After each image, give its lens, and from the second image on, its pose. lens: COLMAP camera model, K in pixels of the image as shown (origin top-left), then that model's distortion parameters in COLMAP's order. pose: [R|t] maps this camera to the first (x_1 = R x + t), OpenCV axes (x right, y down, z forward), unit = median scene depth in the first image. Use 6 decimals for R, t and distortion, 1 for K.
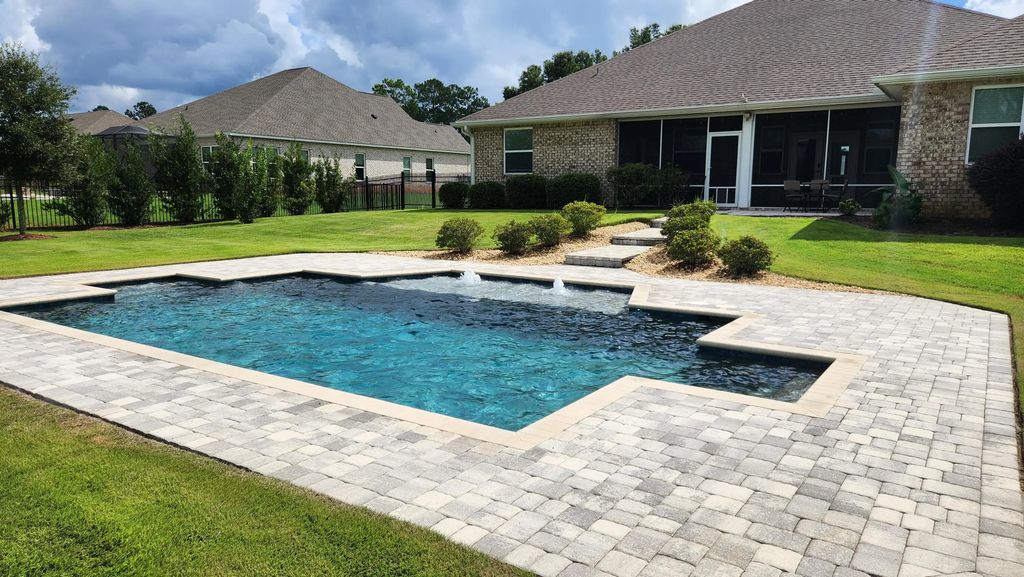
lens RADIAL K [[689.7, 0, 520.7], [0, 689.7, 287.0], [0, 0, 1]] dist [0.081276, -0.077950]
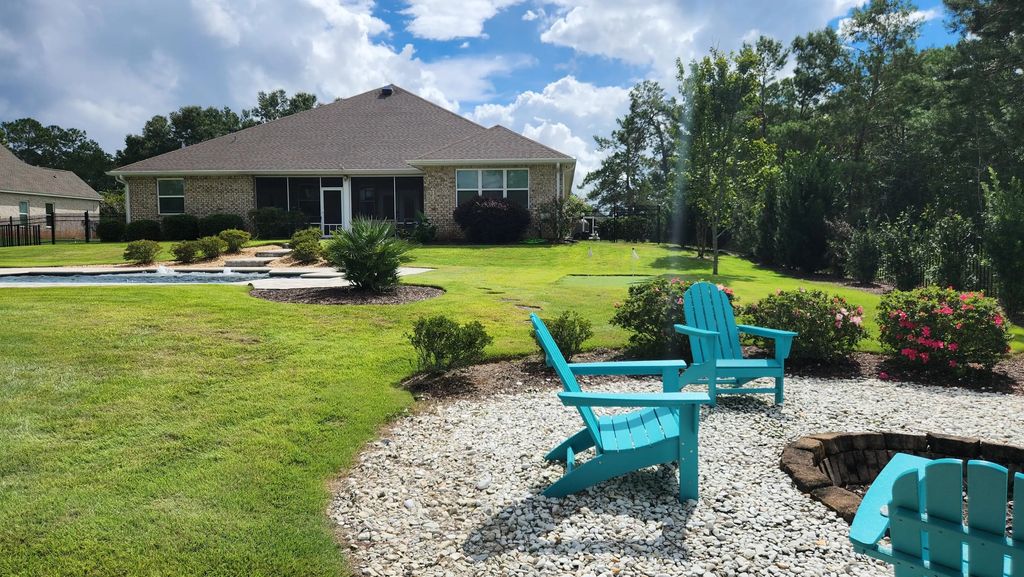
lens RADIAL K [[689.7, 0, 520.7], [0, 689.7, 287.0], [0, 0, 1]] dist [0.081276, -0.077950]
pose [[0.876572, -0.040021, 0.479603, -0.073560], [0.076264, 0.995496, -0.056318, 0.102512], [-0.475189, 0.085944, 0.875676, -0.470903]]
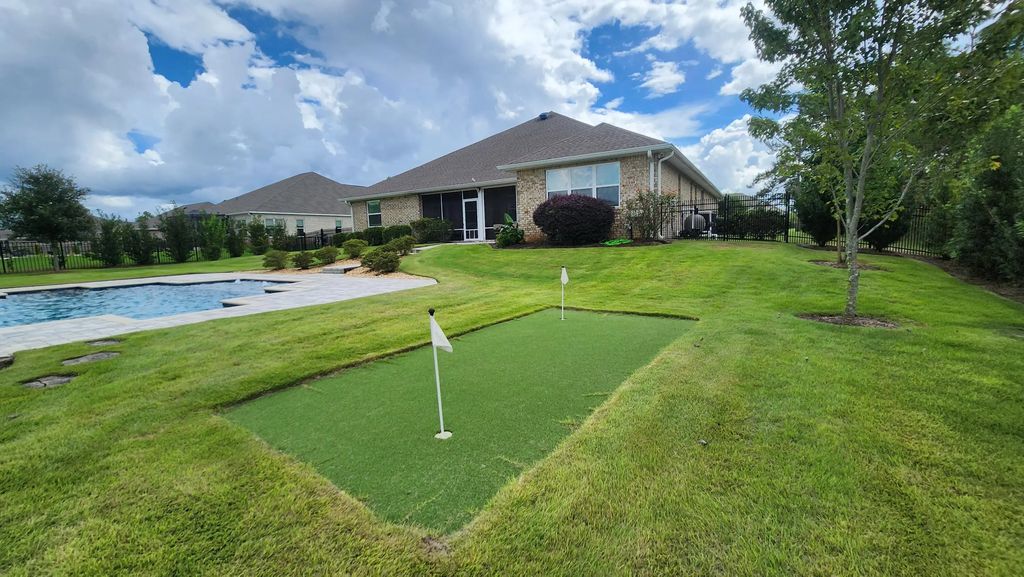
lens RADIAL K [[422.2, 0, 510.5], [0, 422.2, 283.7], [0, 0, 1]] dist [0.001152, 0.000228]
pose [[0.998858, -0.039887, 0.026292, 0.352612], [0.040785, 0.998570, -0.034562, 0.035390], [-0.024876, 0.035595, 0.999057, -0.073958]]
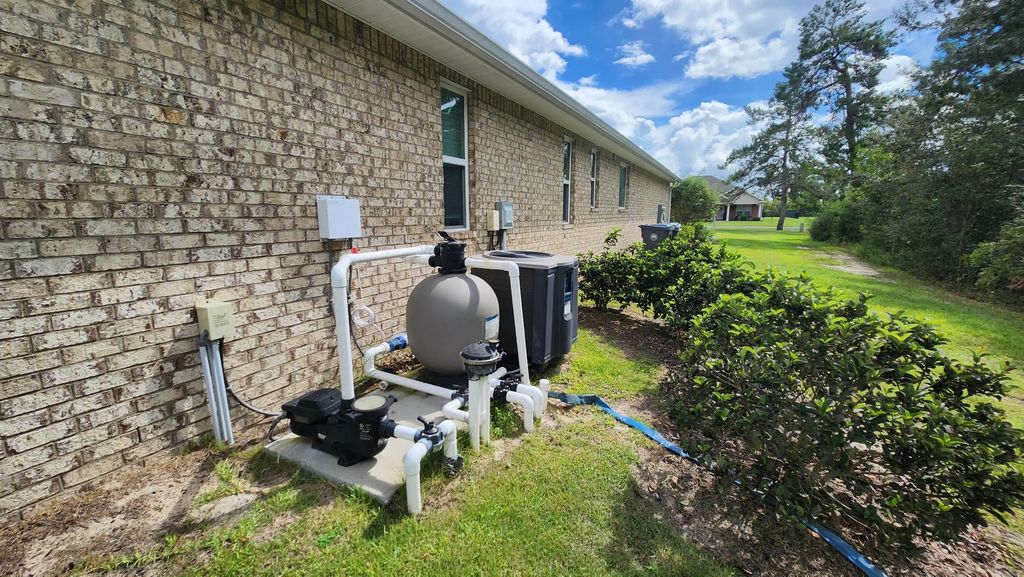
lens RADIAL K [[422.2, 0, 510.5], [0, 422.2, 283.7], [0, 0, 1]] dist [0.001152, 0.000228]
pose [[0.995711, -0.017631, 0.090823, 0.724243], [0.015525, 0.999595, 0.023842, -0.101818], [-0.091206, -0.022329, 0.995582, 0.543819]]
